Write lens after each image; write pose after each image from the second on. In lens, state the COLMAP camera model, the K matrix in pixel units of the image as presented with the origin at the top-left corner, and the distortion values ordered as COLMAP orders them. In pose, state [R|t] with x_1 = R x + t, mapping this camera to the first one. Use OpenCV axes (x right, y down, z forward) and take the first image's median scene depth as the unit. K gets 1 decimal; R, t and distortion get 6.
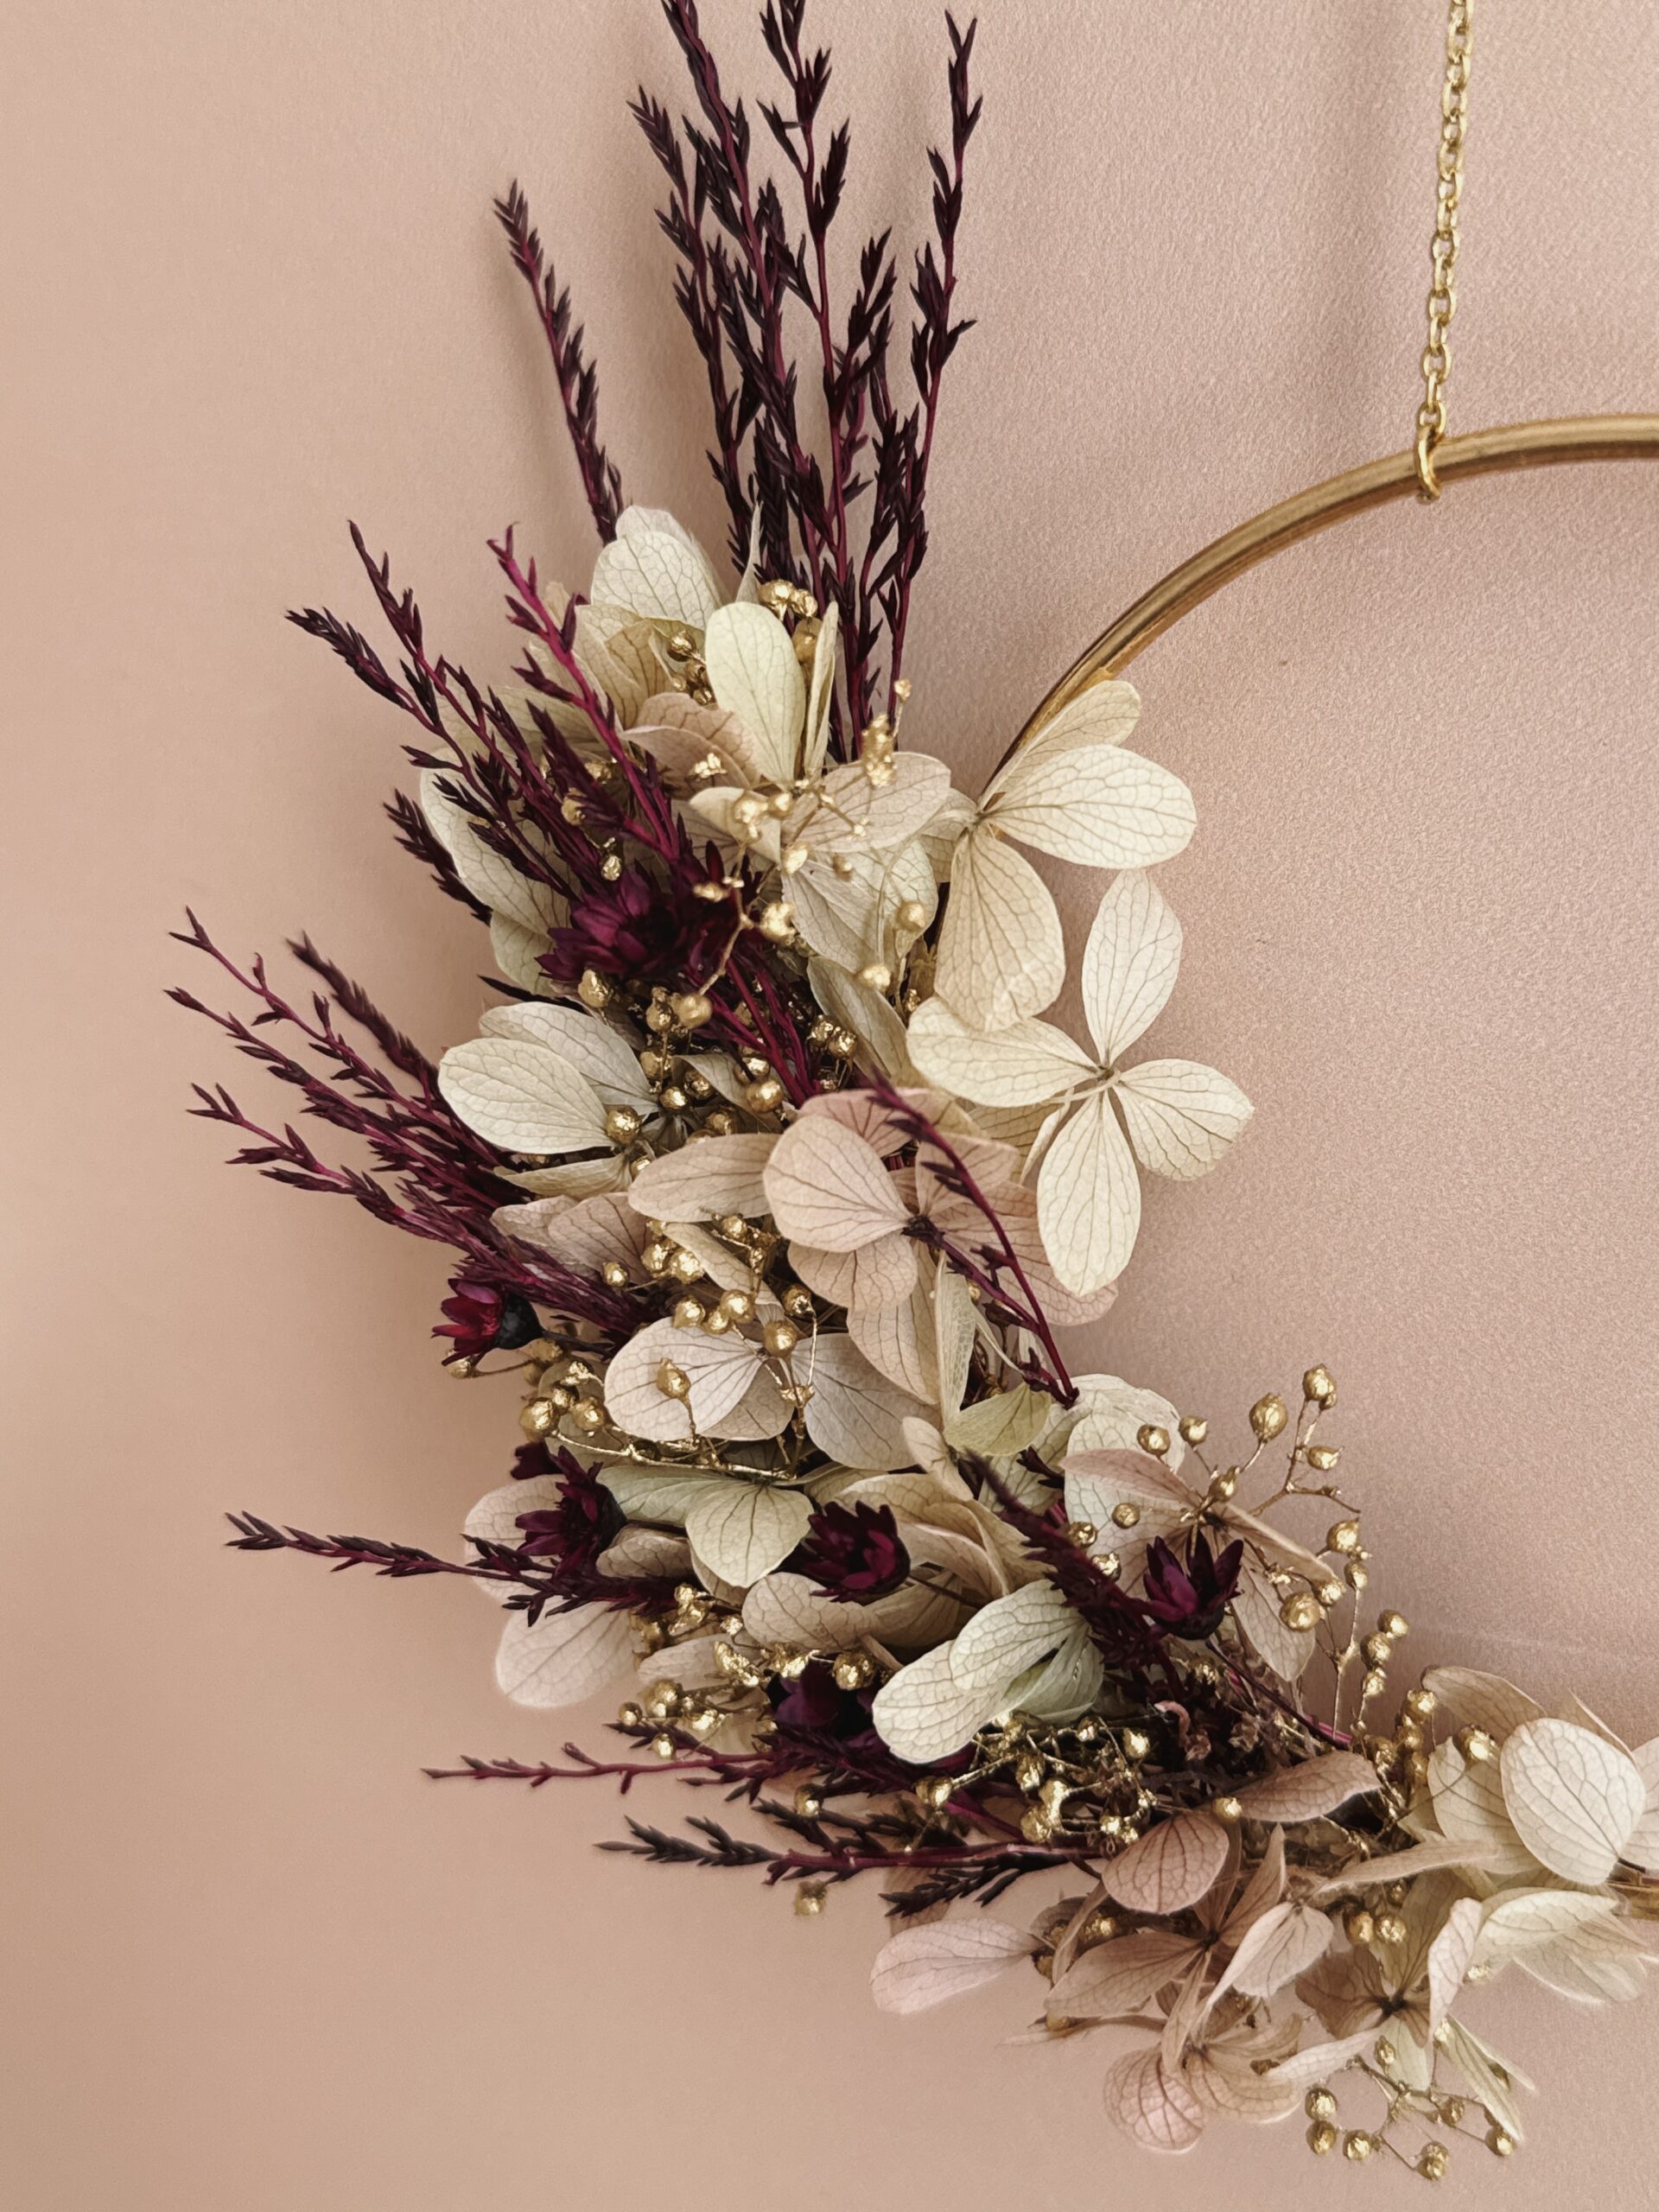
lens RADIAL K [[2700.5, 0, 829.5], [0, 2700.5, 1106.0], [0, 0, 1]] dist [0.120318, -0.060490]
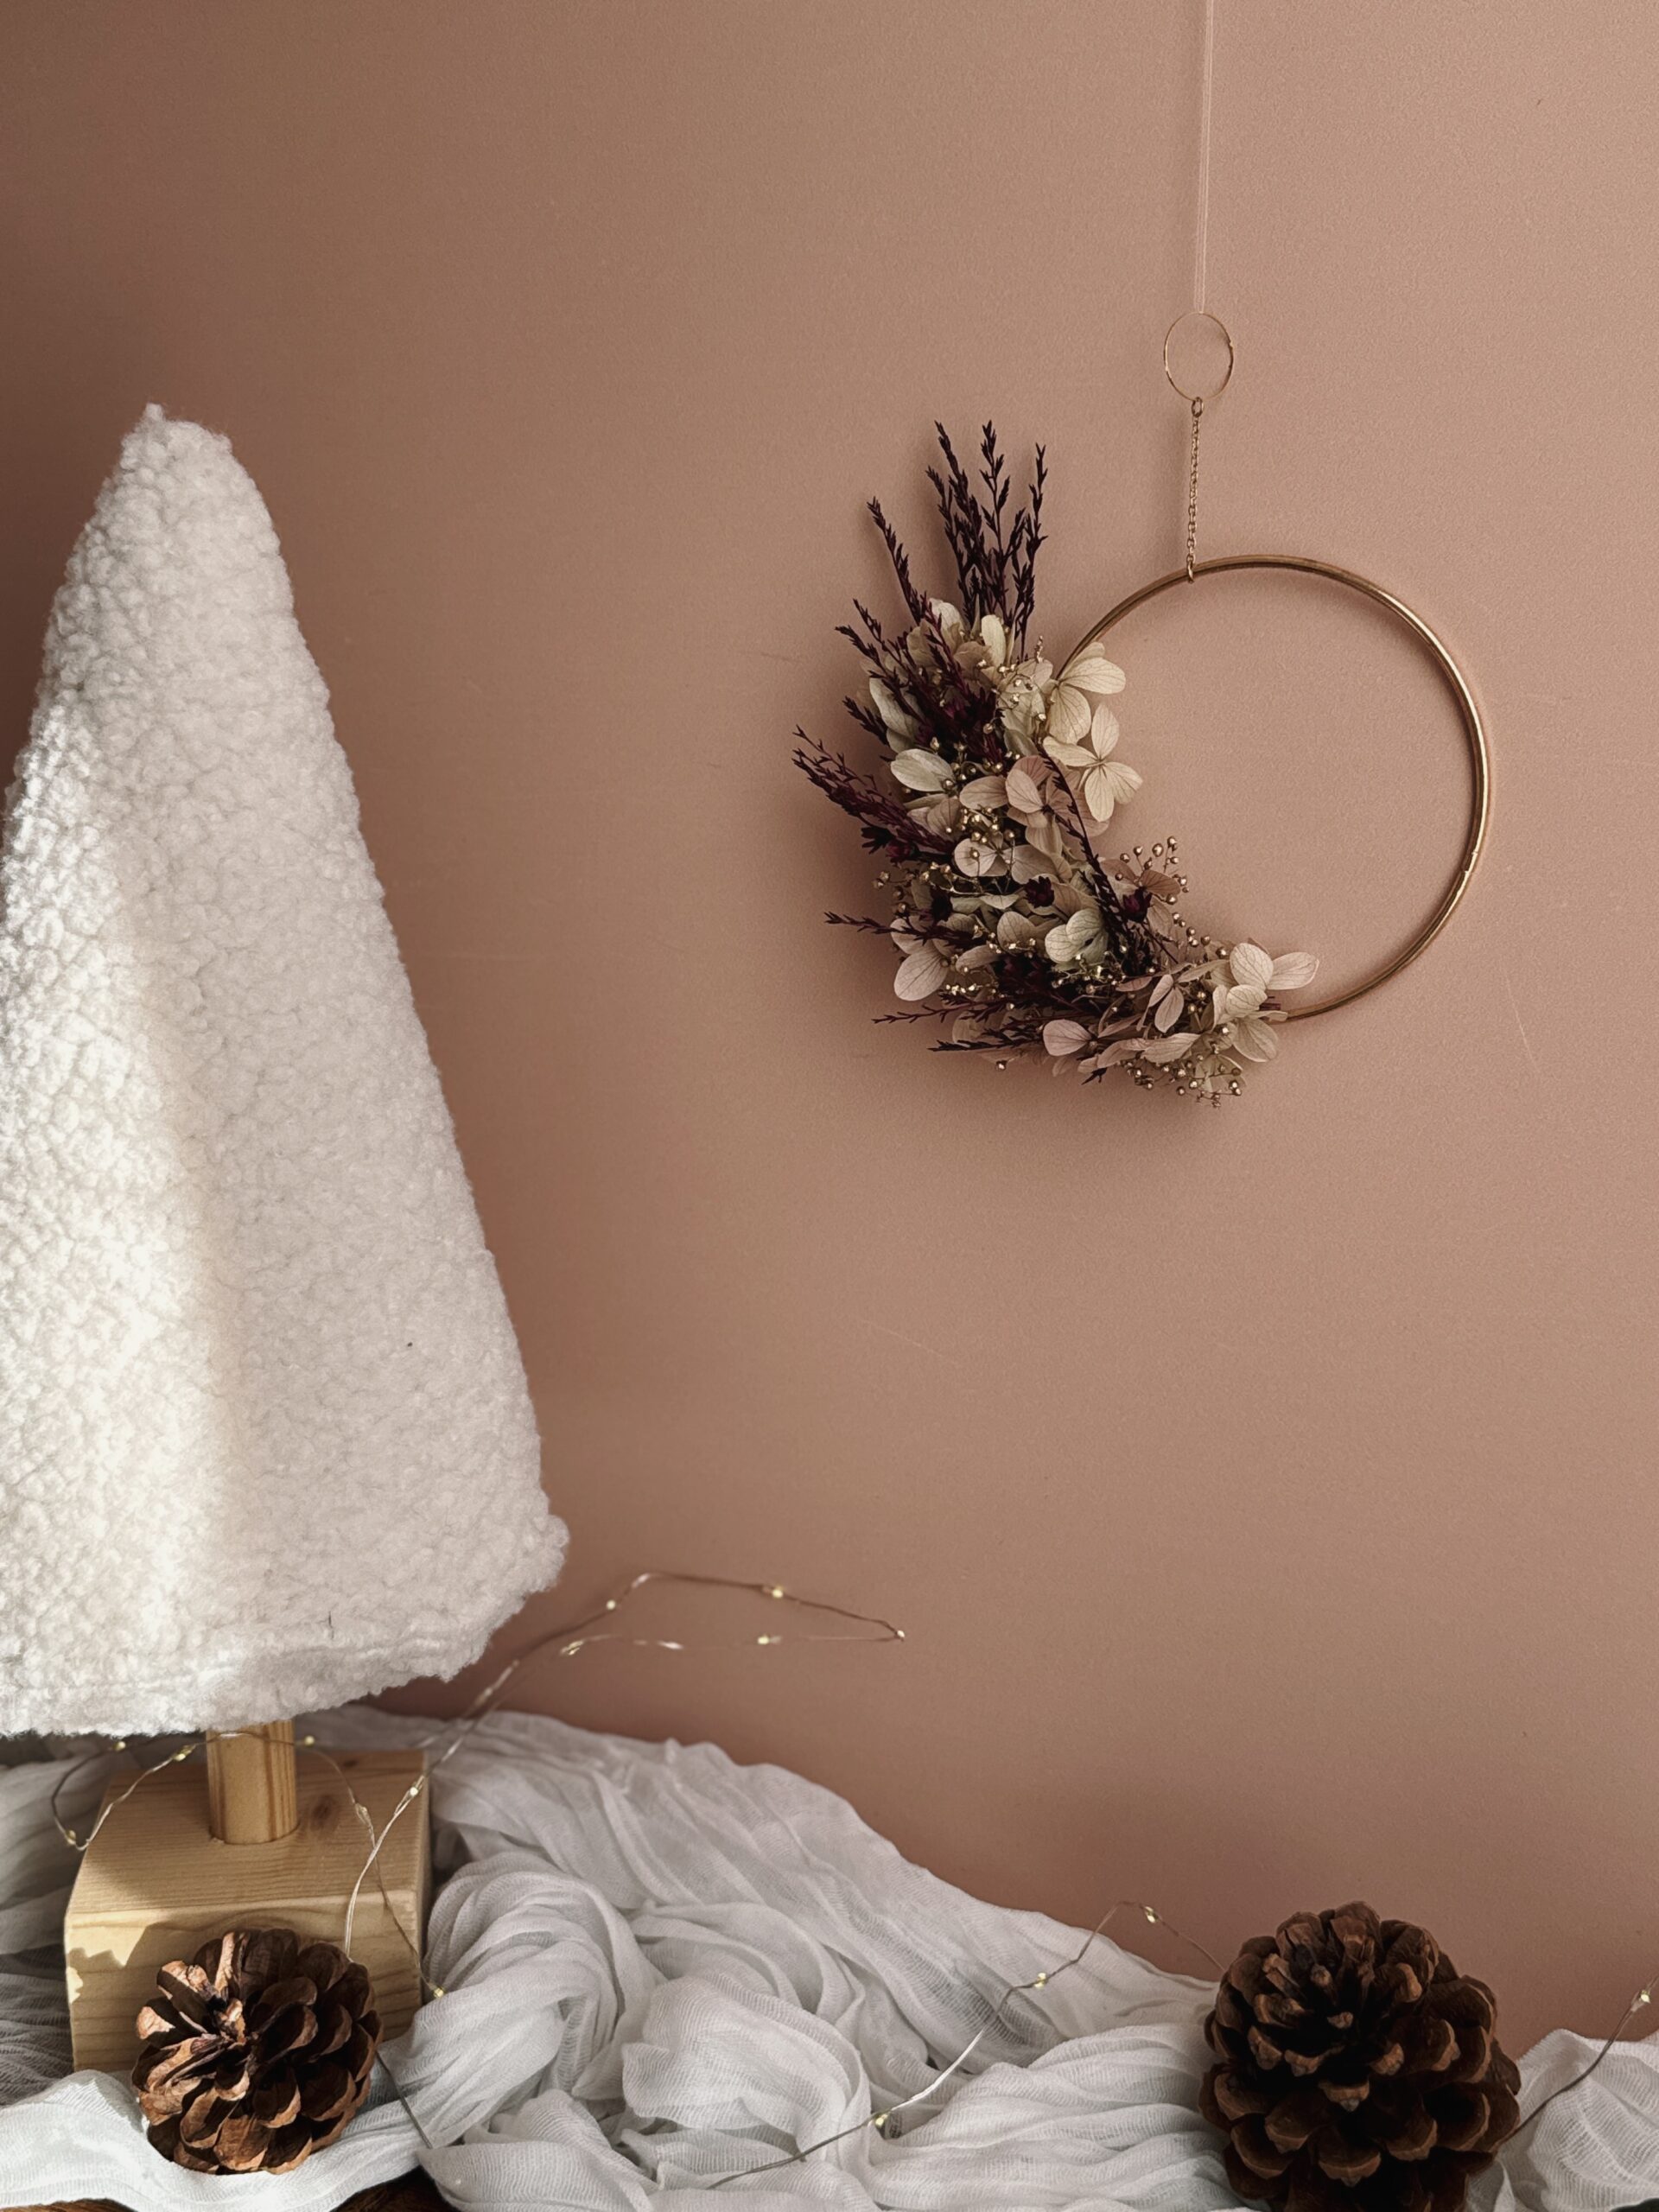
lens RADIAL K [[2649.5, 0, 829.5], [0, 2649.5, 1106.0], [0, 0, 1]] dist [0.169883, -0.417860]
pose [[0.992588, -0.023835, 0.119165, -0.596821], [0.037993, 0.992288, -0.117991, 0.745543], [-0.115433, 0.121644, 0.985839, -2.004638]]
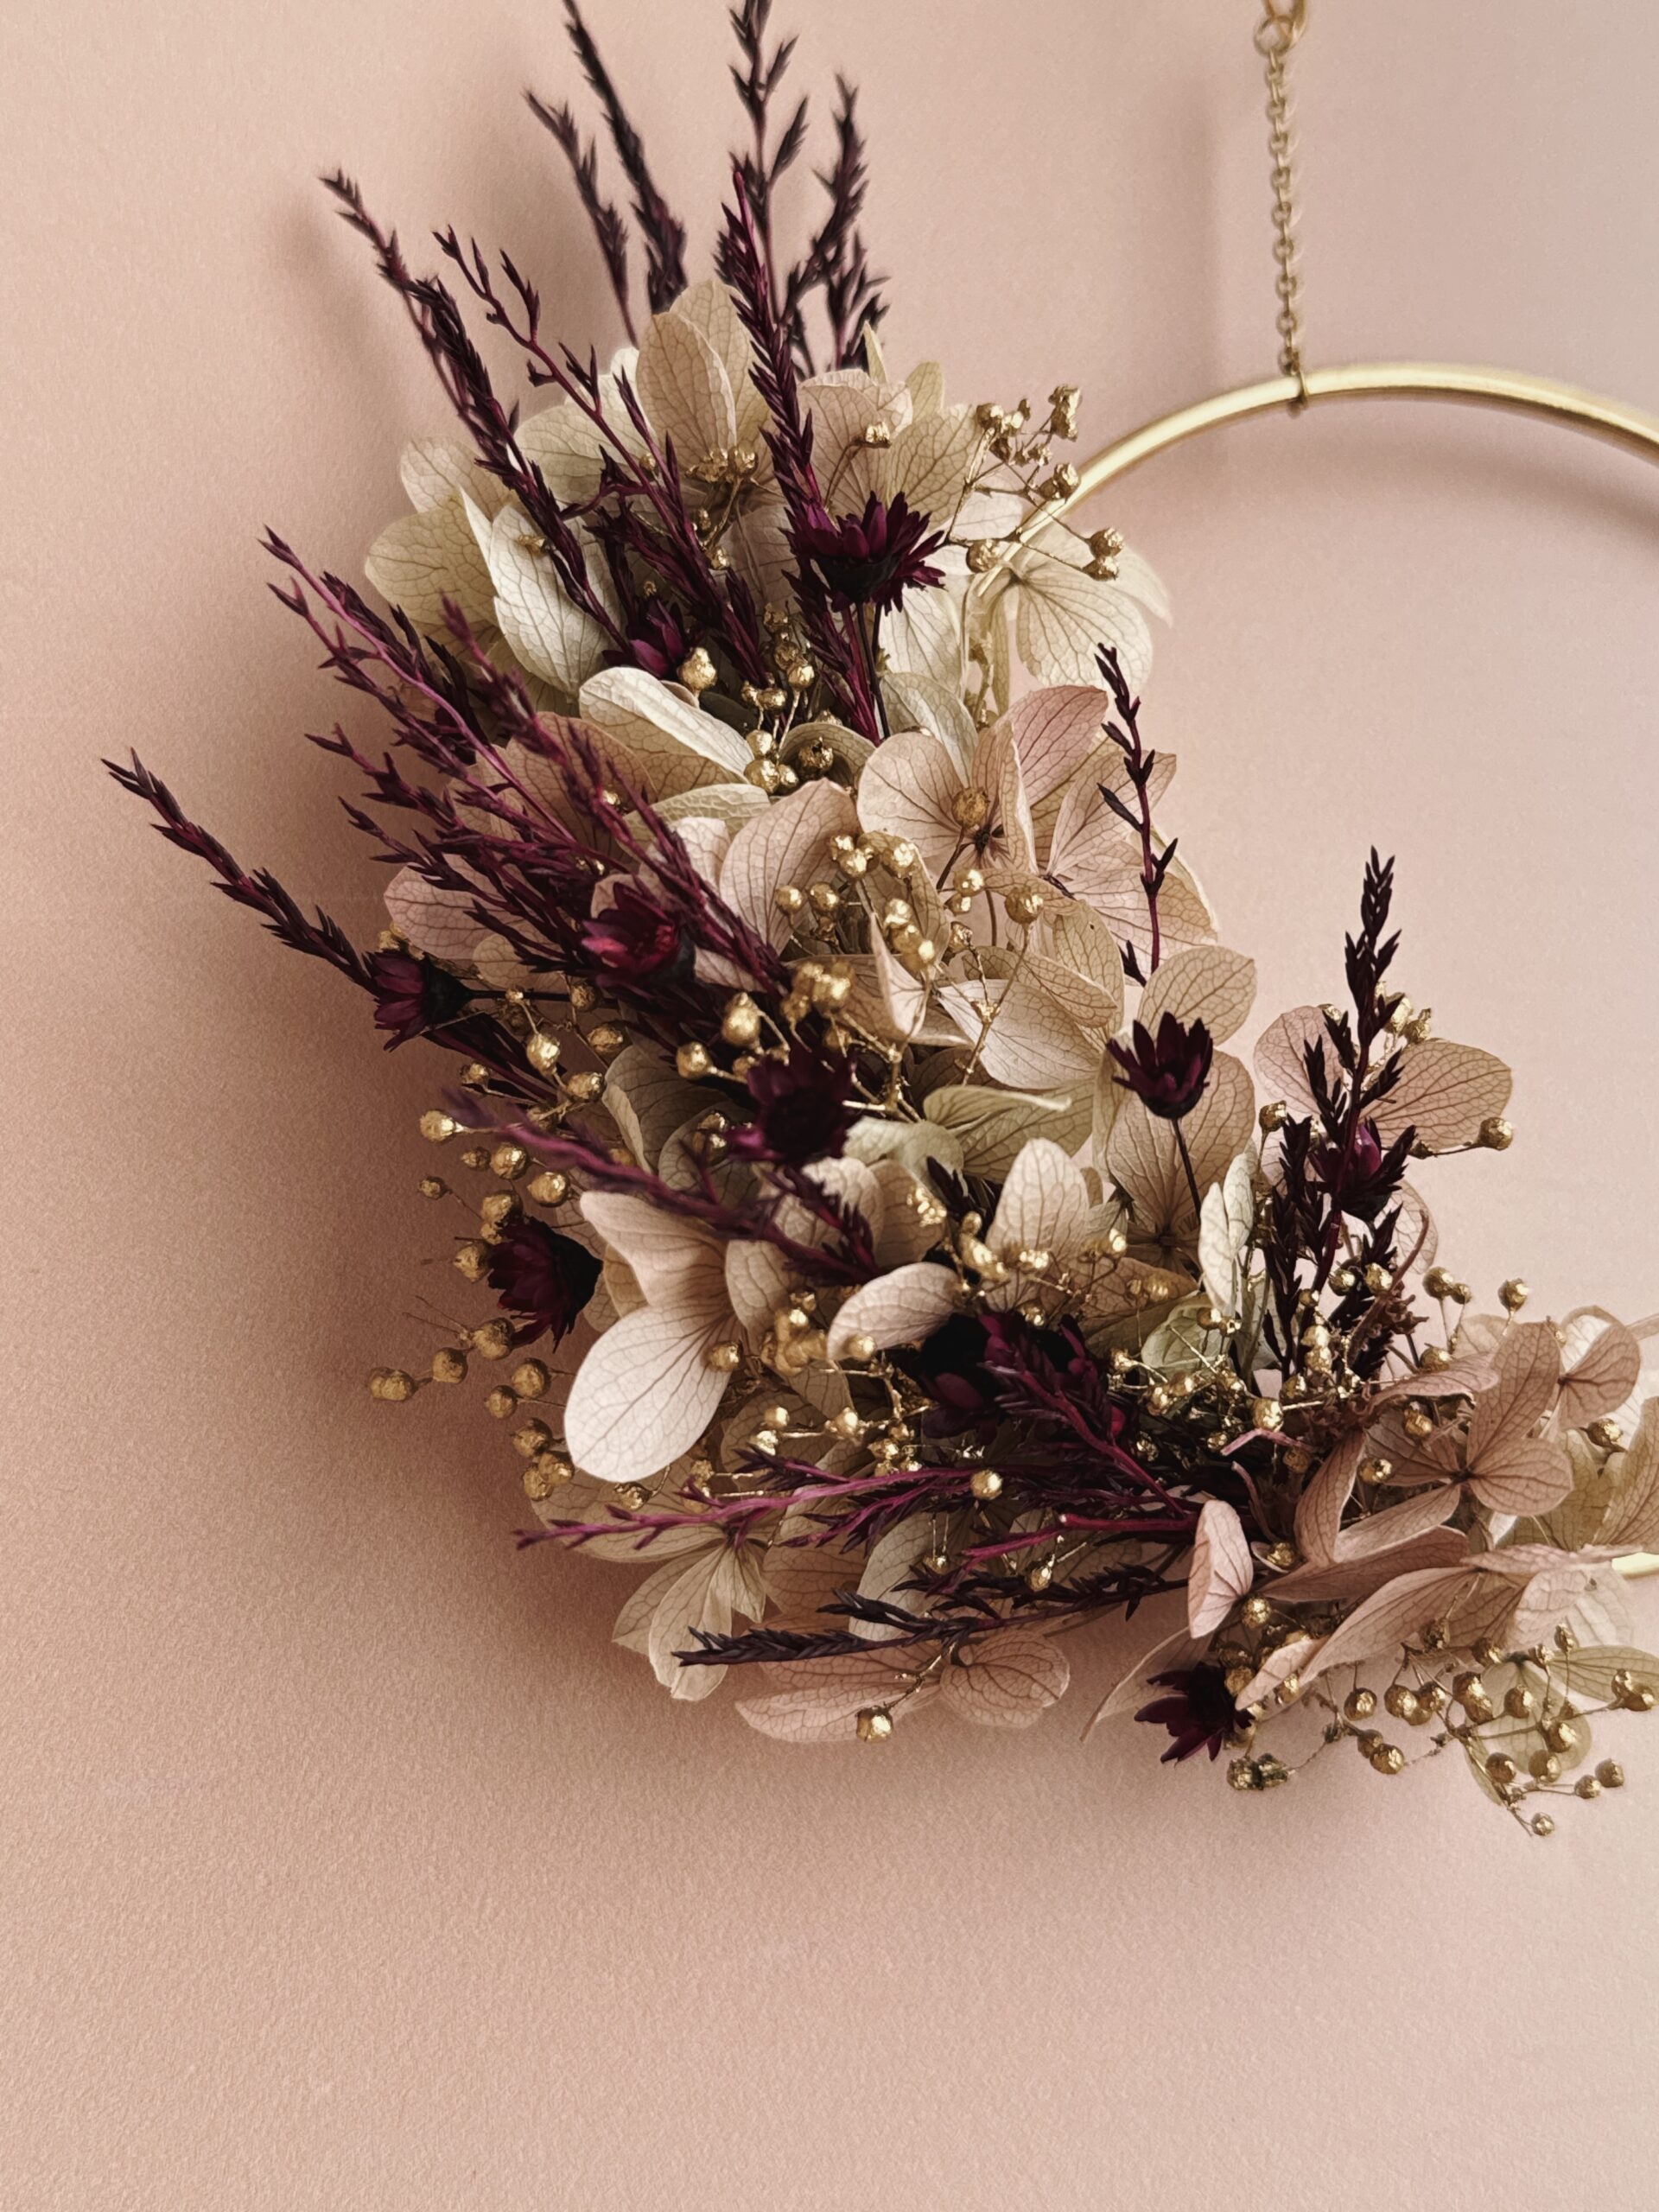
lens RADIAL K [[2700.5, 0, 829.5], [0, 2700.5, 1106.0], [0, 0, 1]] dist [0.120318, -0.060490]
pose [[0.772550, 0.148856, 0.617258, -0.658484], [0.181887, 0.879511, -0.439746, 0.559275], [-0.608345, 0.451997, 0.652392, 0.397927]]
